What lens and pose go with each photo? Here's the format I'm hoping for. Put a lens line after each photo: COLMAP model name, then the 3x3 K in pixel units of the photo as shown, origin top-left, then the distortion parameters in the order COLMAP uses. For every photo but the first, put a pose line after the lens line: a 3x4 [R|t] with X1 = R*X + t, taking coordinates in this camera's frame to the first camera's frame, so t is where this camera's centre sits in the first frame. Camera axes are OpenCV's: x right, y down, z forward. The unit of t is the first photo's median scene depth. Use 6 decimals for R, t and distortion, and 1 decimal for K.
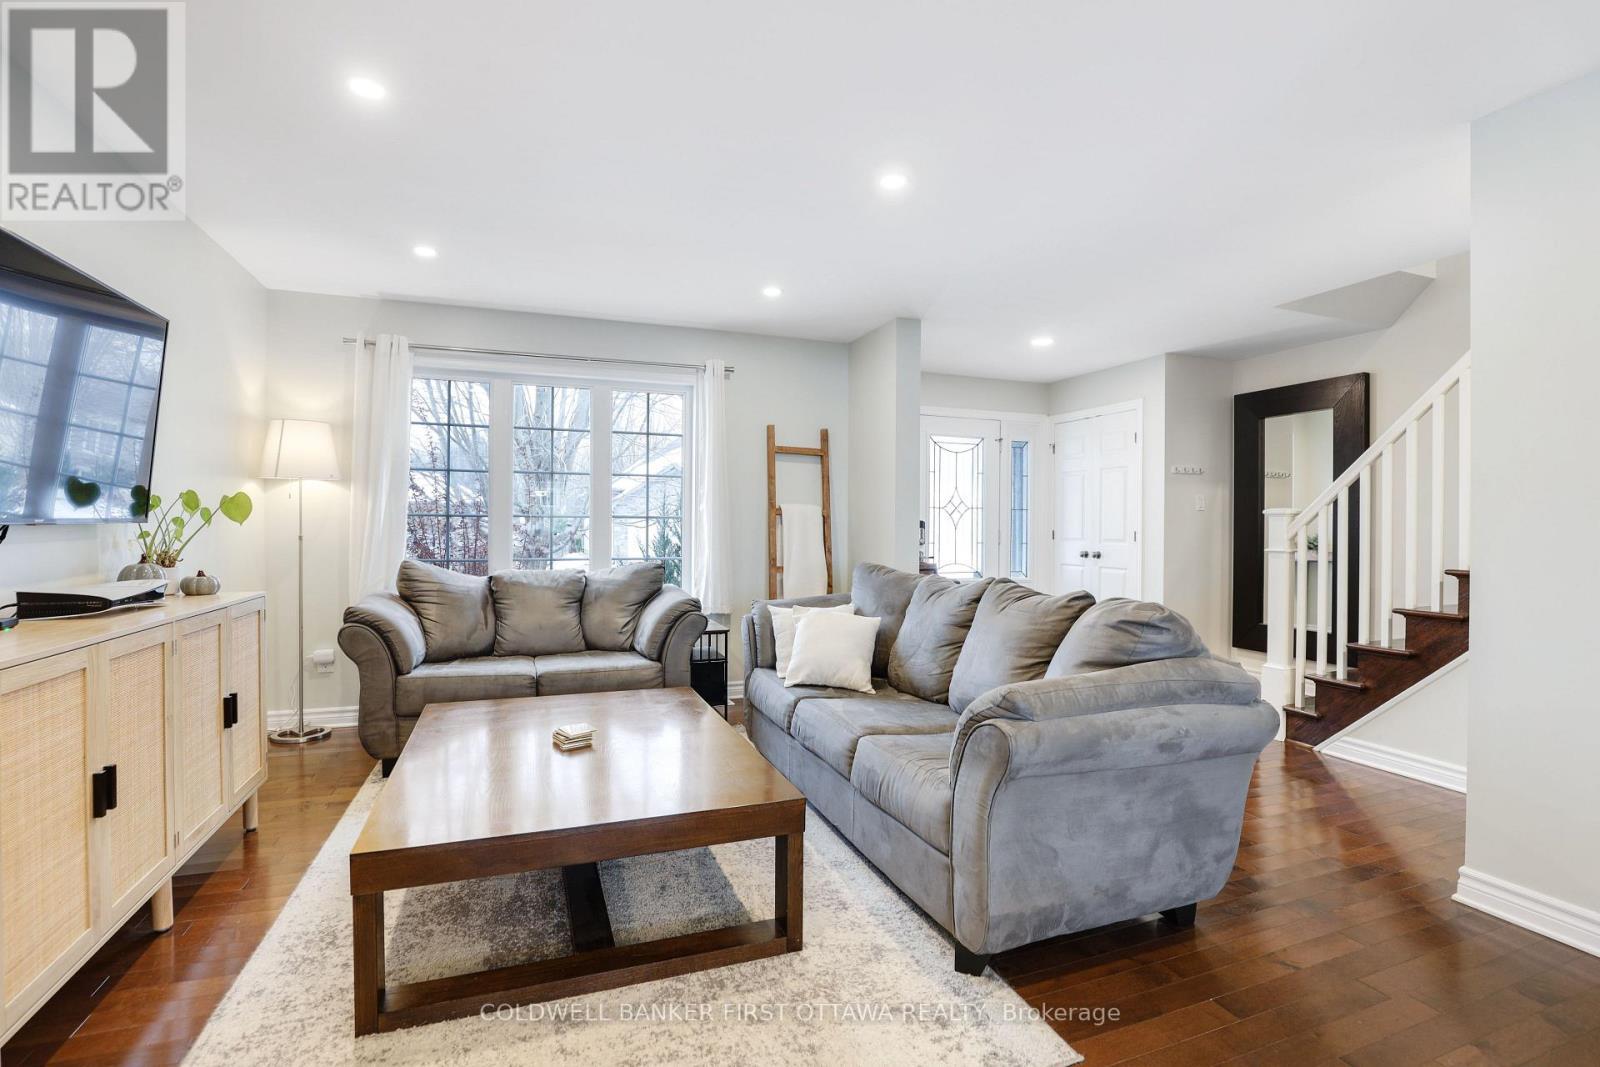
lens RADIAL K [[733.4, 0, 795.4], [0, 733.4, 520.3], [0, 0, 1]] dist [-0.035634, 0.004419]
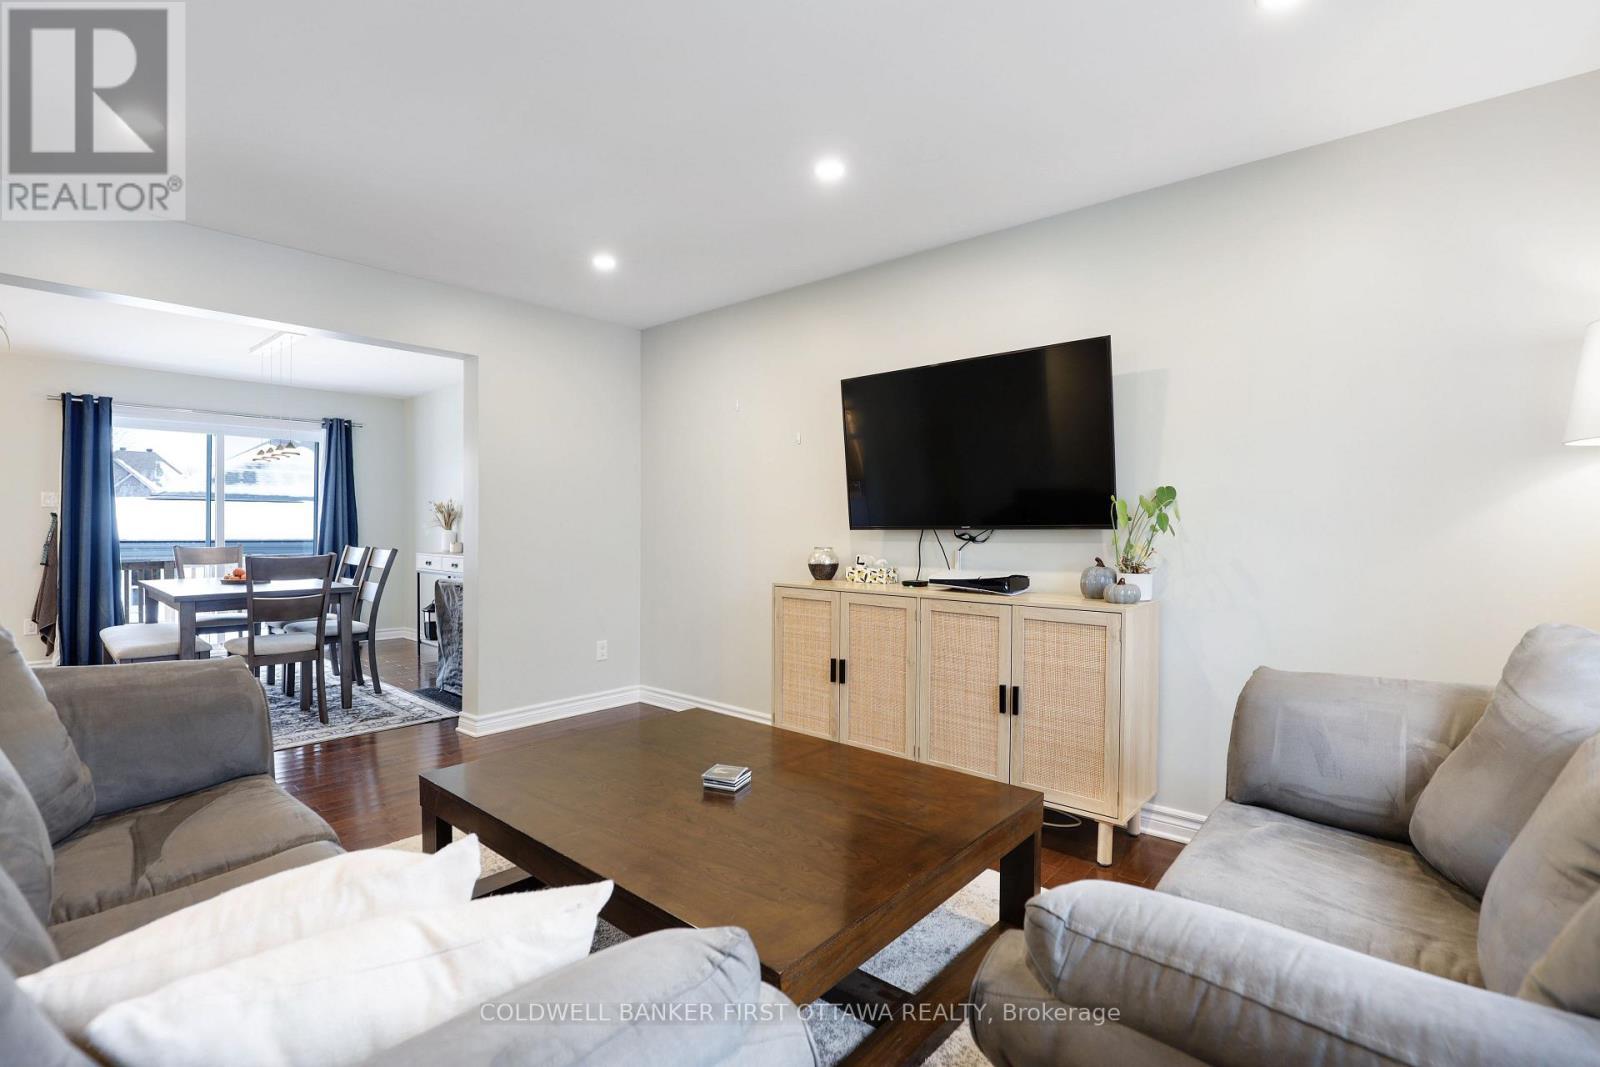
lens RADIAL K [[610.2, 0, 800.5], [0, 610.2, 536.2], [0, 0, 1]] dist [-0.003726, -0.000154]
pose [[-0.830054, -0.004689, -0.557664, 0.003209], [-0.007956, 0.999962, 0.003434, 0.008834], [0.557627, 0.007287, -0.830060, 0.961458]]
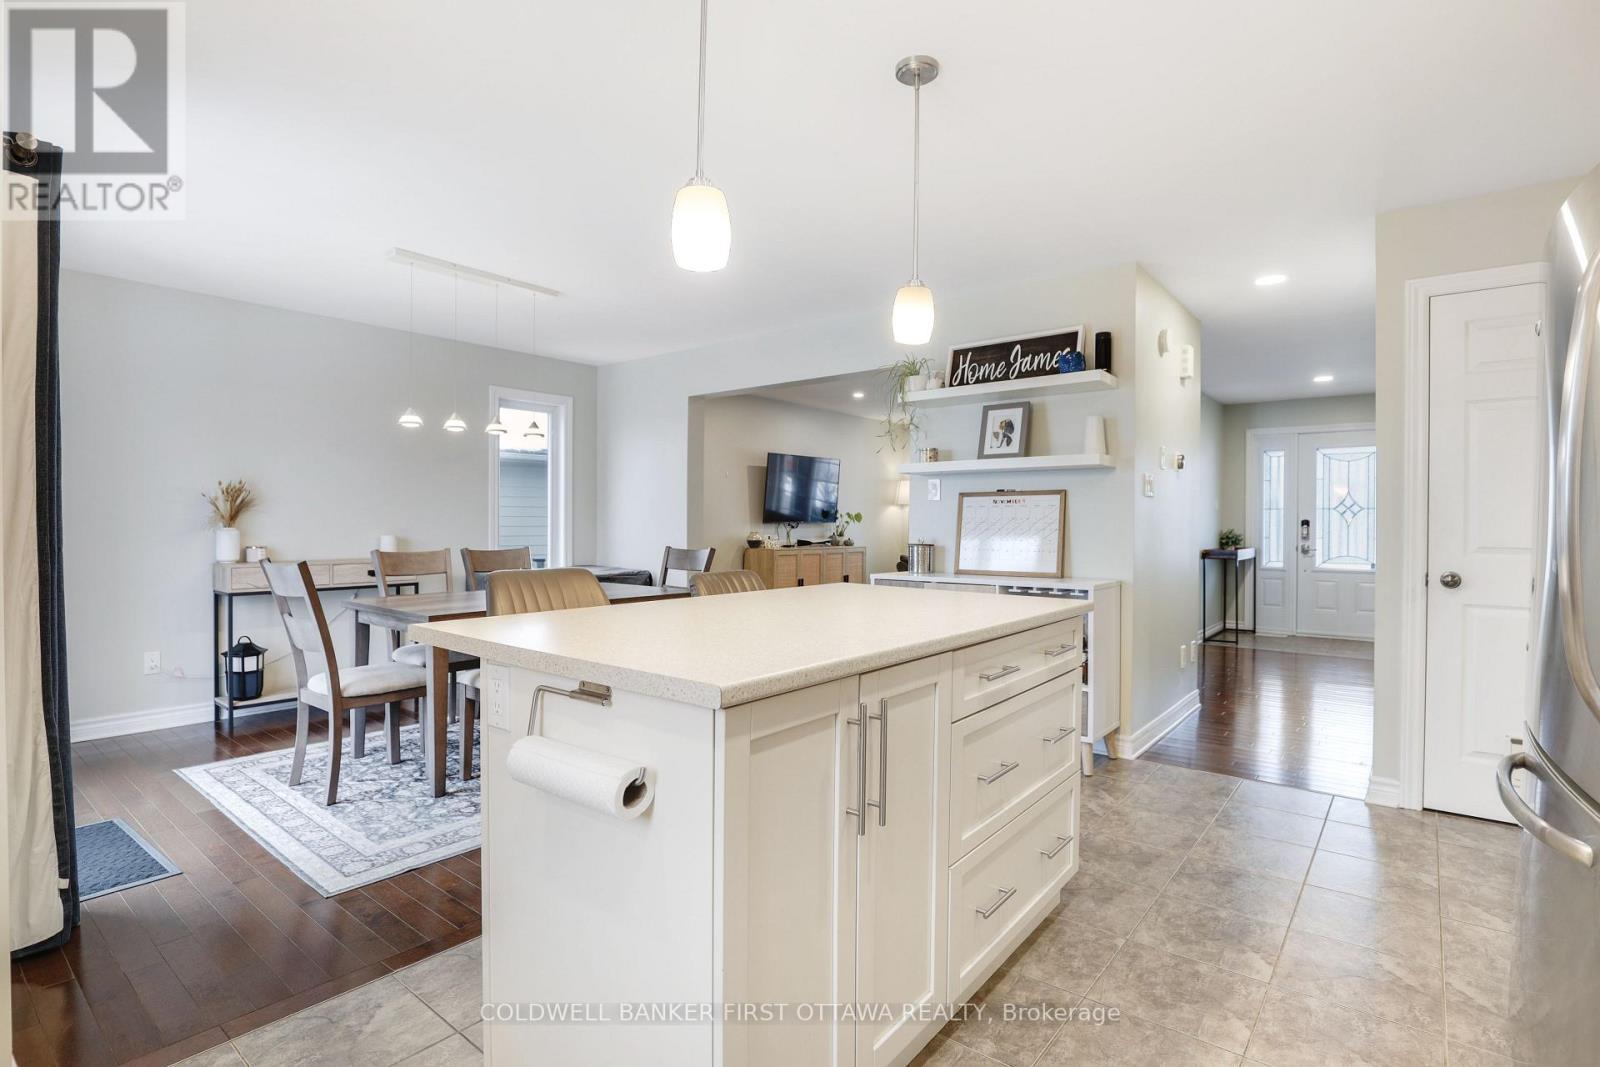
lens RADIAL K [[781.5, 0, 799.0], [0, 781.5, 531.5], [0, 0, 1]] dist [-0.024874, -0.001768]
pose [[0.508355, 0.005126, -0.861132, 1.326782], [0.004983, 0.999948, 0.008894, 0.007342], [0.861133, -0.008812, 0.508303, -0.610827]]
